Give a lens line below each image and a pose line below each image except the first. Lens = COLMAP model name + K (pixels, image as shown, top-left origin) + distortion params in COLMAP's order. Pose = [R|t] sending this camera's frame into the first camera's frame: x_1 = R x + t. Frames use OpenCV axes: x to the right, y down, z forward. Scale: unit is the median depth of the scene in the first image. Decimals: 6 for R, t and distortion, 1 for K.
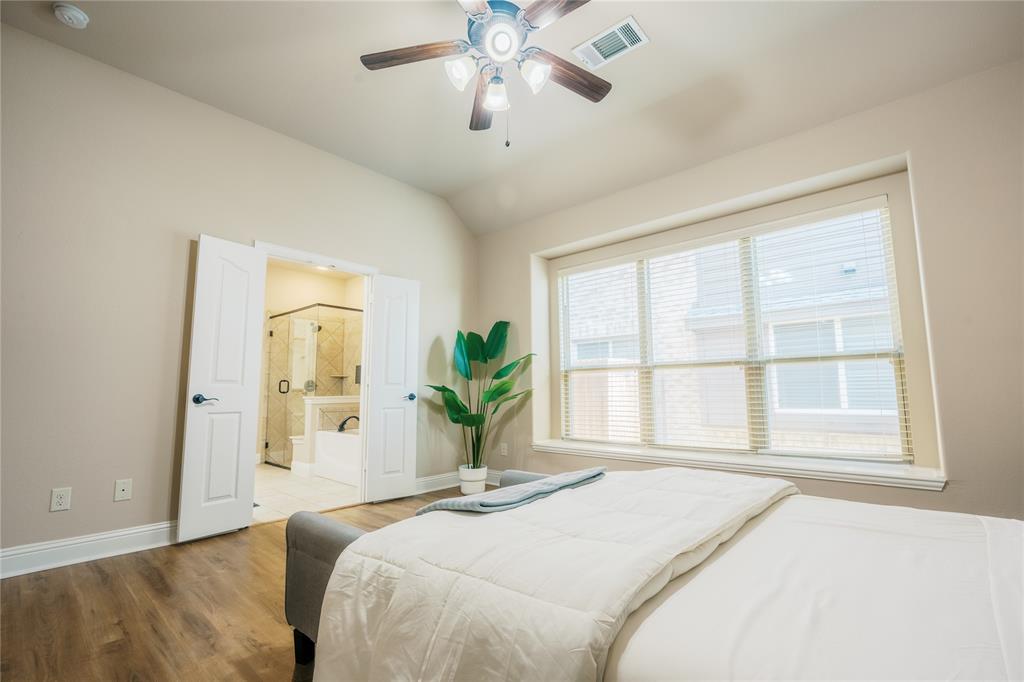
lens RADIAL K [[448.4, 0, 512.0], [0, 448.4, 341.0], [0, 0, 1]] dist [-0.010523, -0.000155]
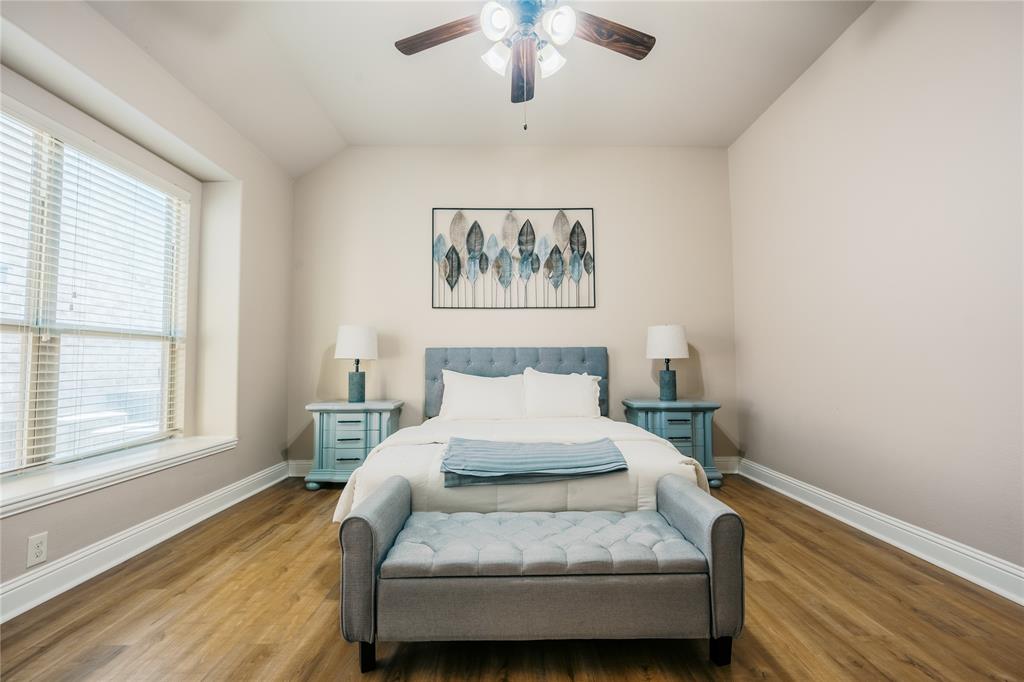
lens RADIAL K [[448.4, 0, 512.0], [0, 448.4, 341.0], [0, 0, 1]] dist [-0.010523, -0.000155]
pose [[-0.667113, 0.040403, 0.743860, -0.157417], [-0.087755, 0.987314, -0.132327, 0.035177], [-0.739769, -0.153555, -0.655105, 0.360804]]
